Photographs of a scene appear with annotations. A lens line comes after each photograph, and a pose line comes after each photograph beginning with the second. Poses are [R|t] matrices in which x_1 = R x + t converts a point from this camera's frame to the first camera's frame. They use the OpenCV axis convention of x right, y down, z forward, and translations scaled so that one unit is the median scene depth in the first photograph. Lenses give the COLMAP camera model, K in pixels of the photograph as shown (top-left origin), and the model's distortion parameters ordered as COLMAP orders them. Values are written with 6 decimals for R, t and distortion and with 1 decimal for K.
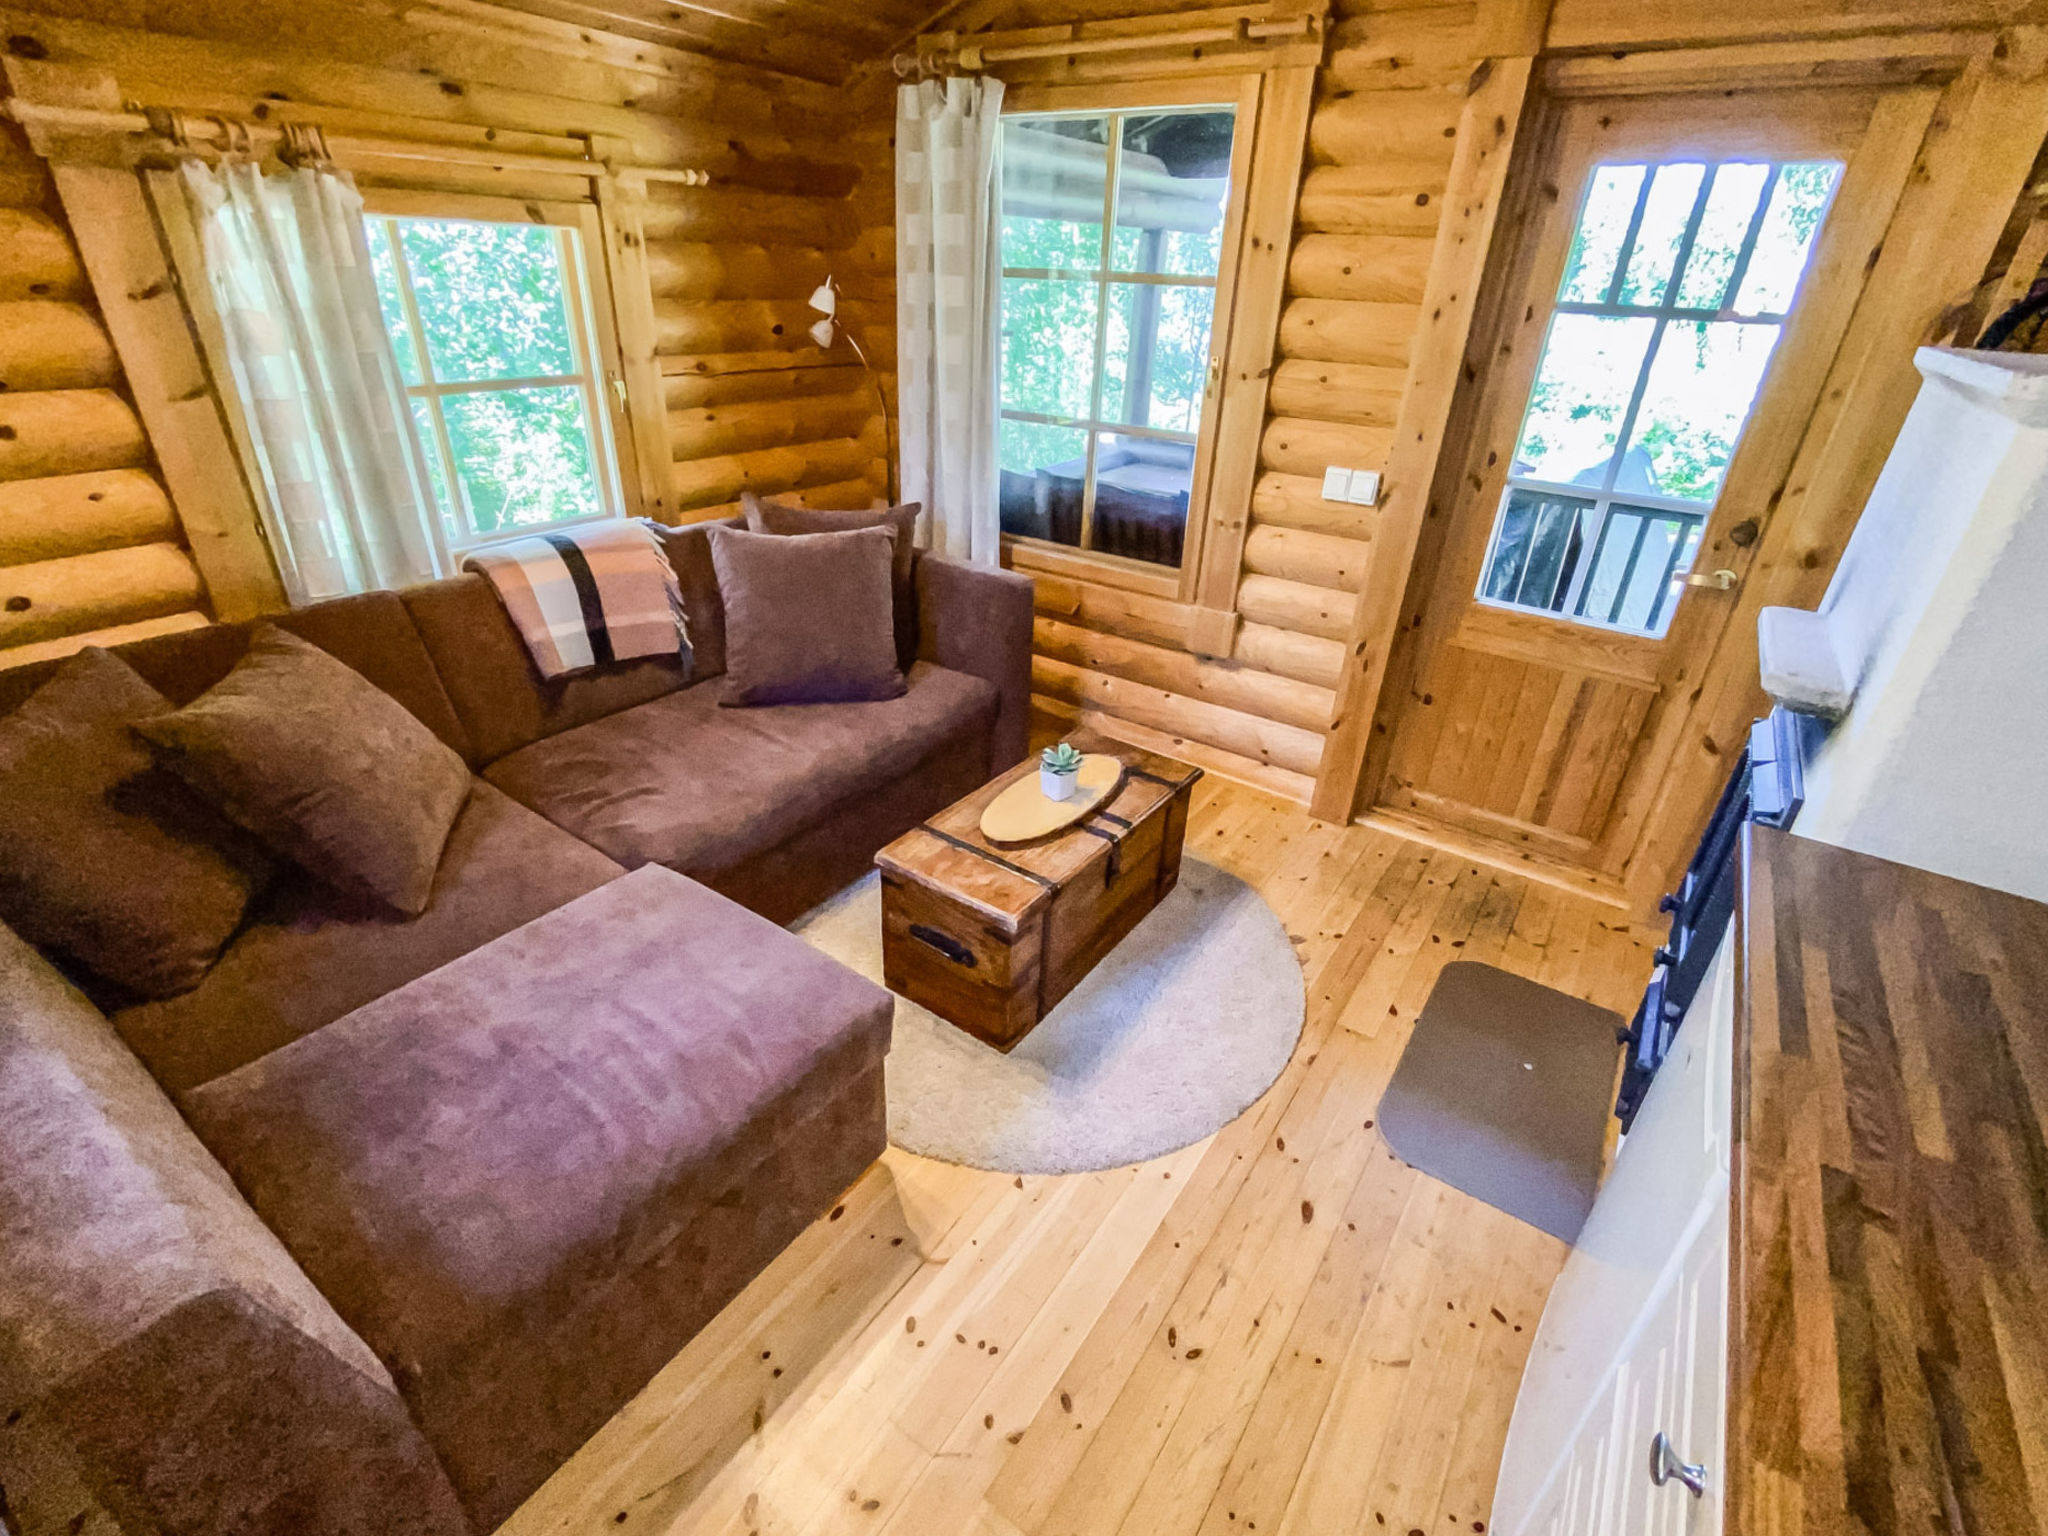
lens RADIAL K [[938.7, 0, 1024.0], [0, 938.7, 768.0], [0, 0, 1]] dist [-0.000751, 0.000359]
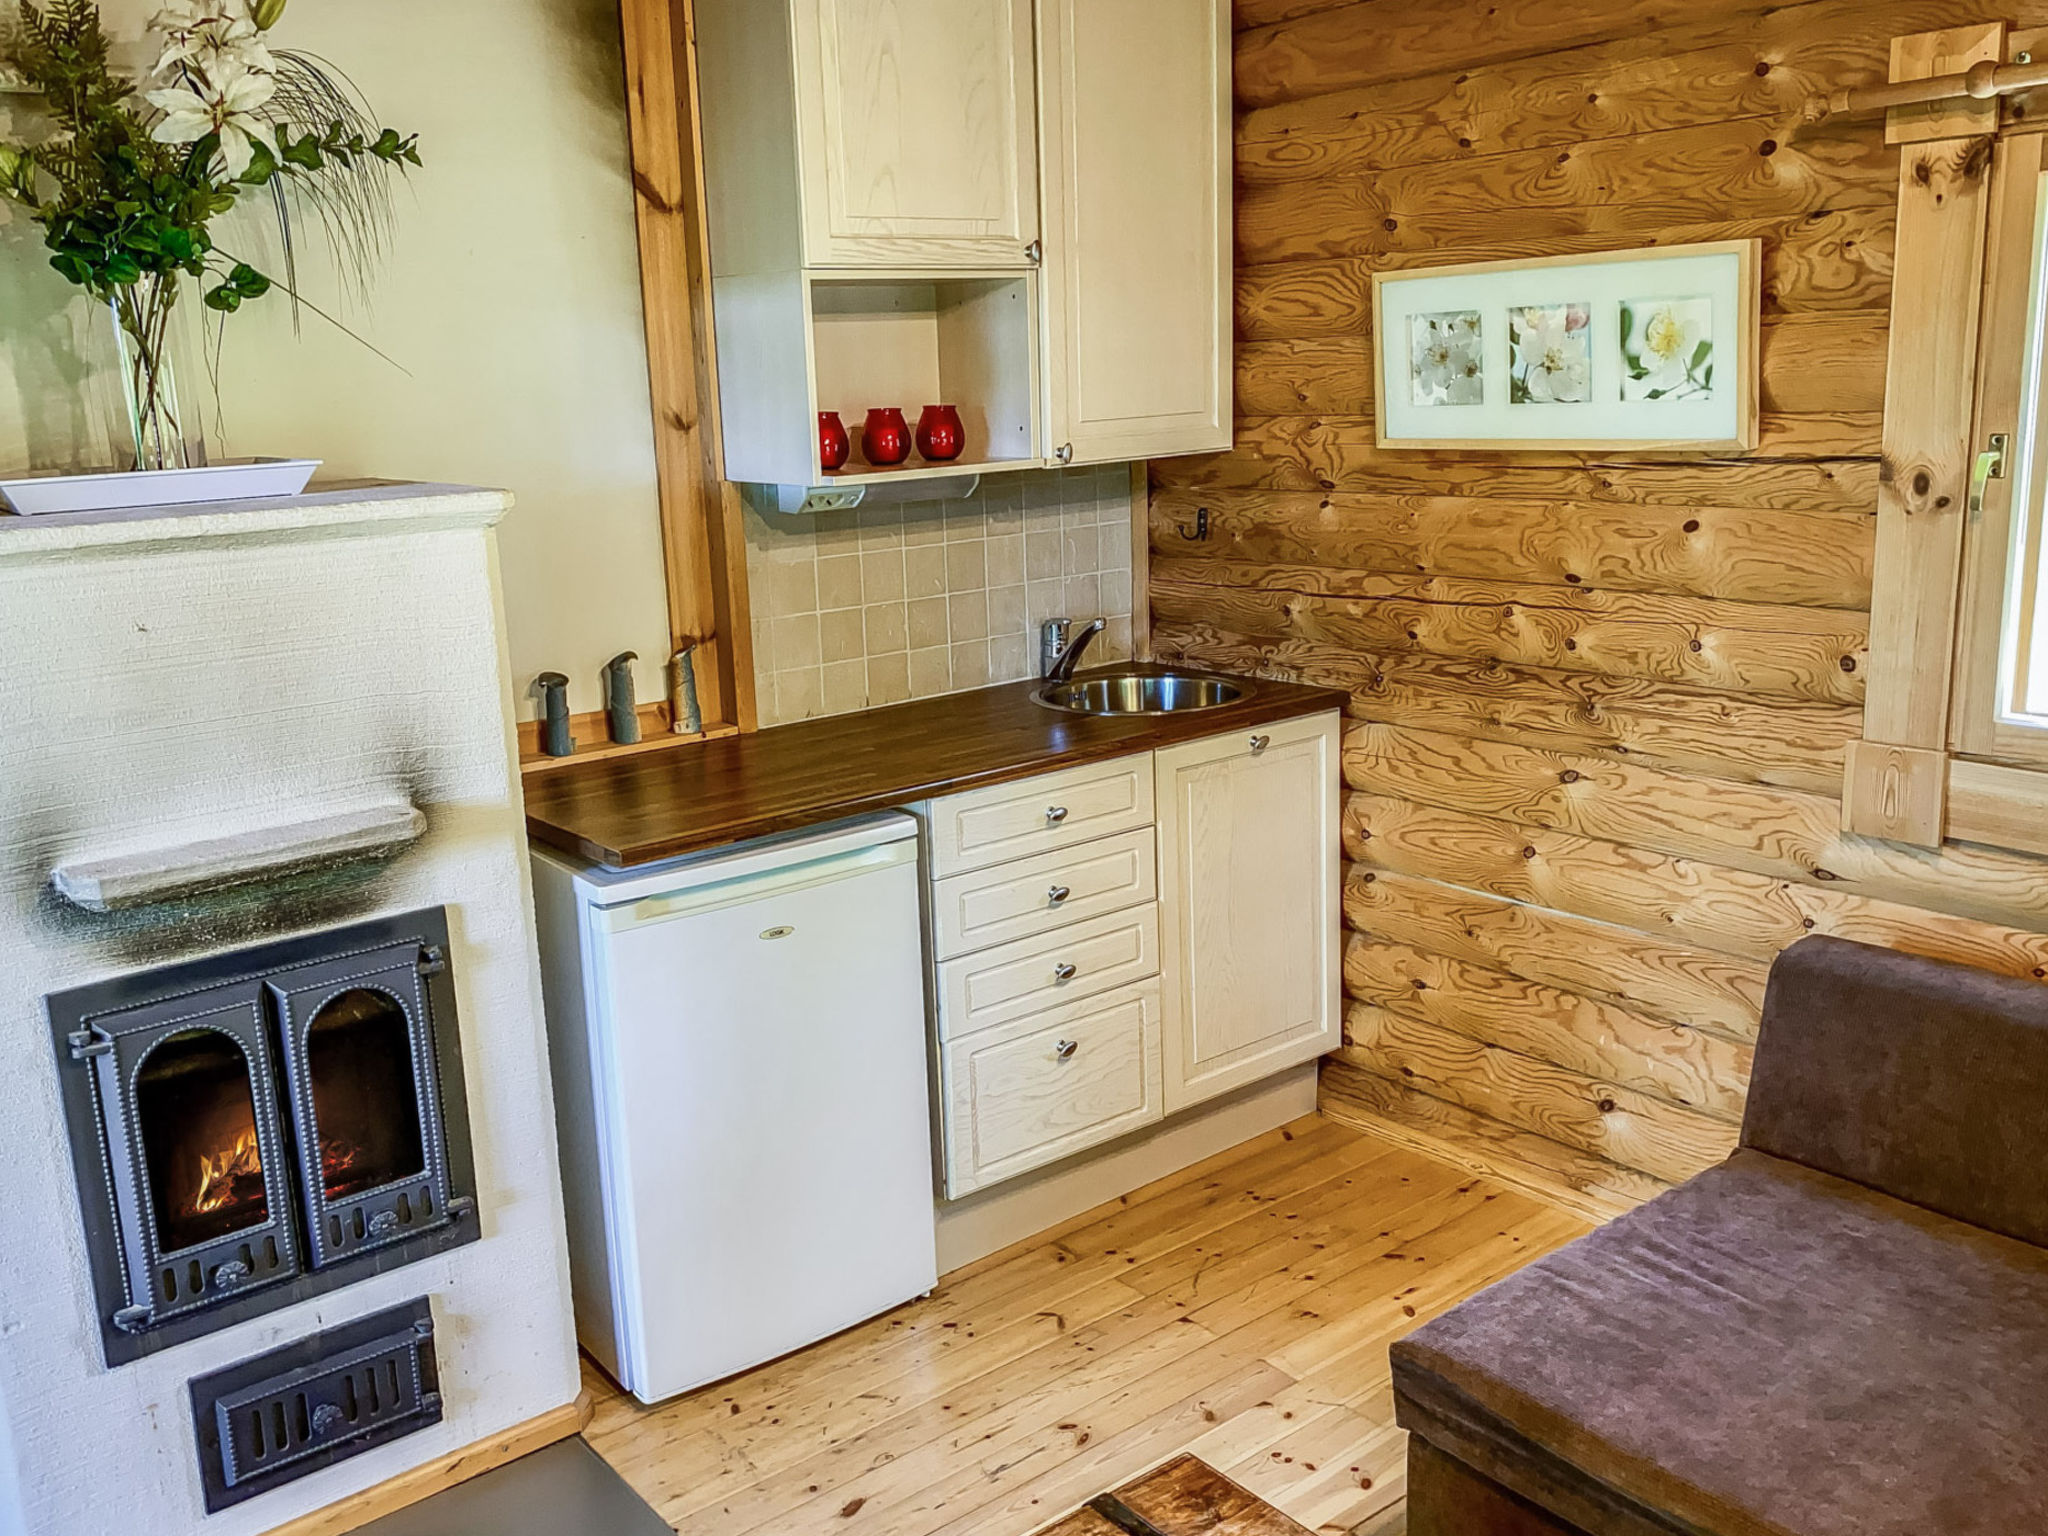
lens RADIAL K [[1777.3, 0, 1024.0], [0, 1777.3, 768.0], [0, 0, 1]] dist [0.009230, 0.009704]
pose [[-0.957625, -0.068858, 0.279666, -0.151946], [0.134618, 0.751405, 0.645963, -0.684663], [-0.254622, 0.656239, -0.710295, 1.197139]]
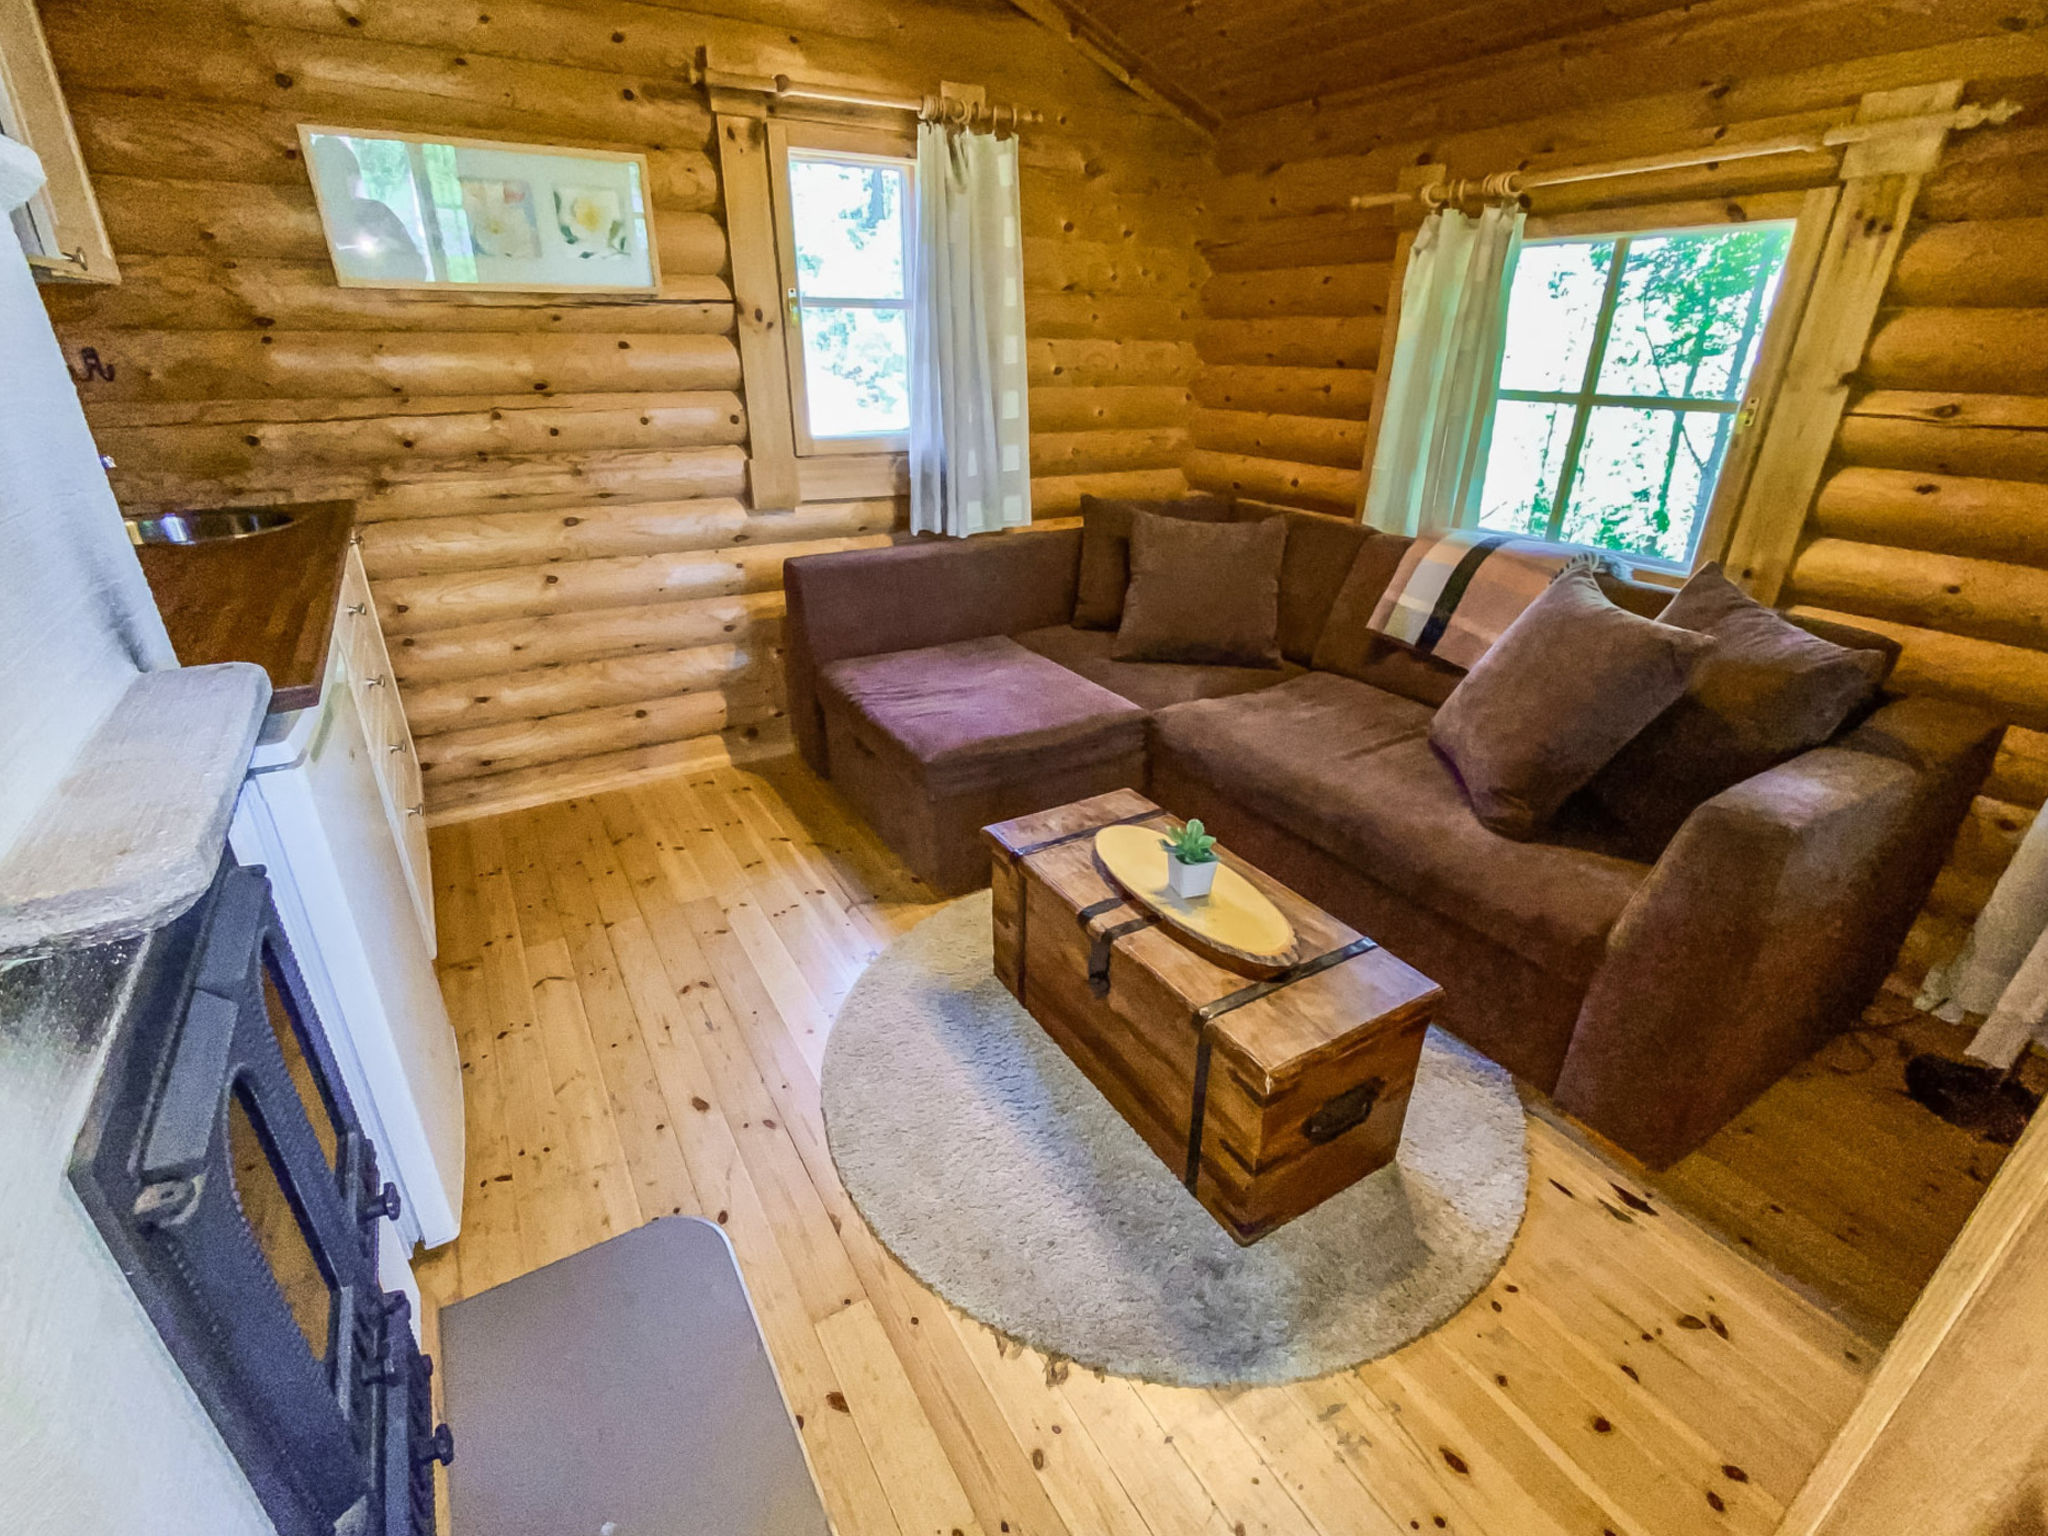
lens RADIAL K [[938.7, 0, 1024.0], [0, 938.7, 768.0], [0, 0, 1]] dist [-0.000751, 0.000359]
pose [[-0.403734, 0.341296, -0.848832, 0.670740], [-0.454262, 0.730575, 0.509810, -0.353562], [0.794132, 0.591420, -0.139920, 0.897527]]
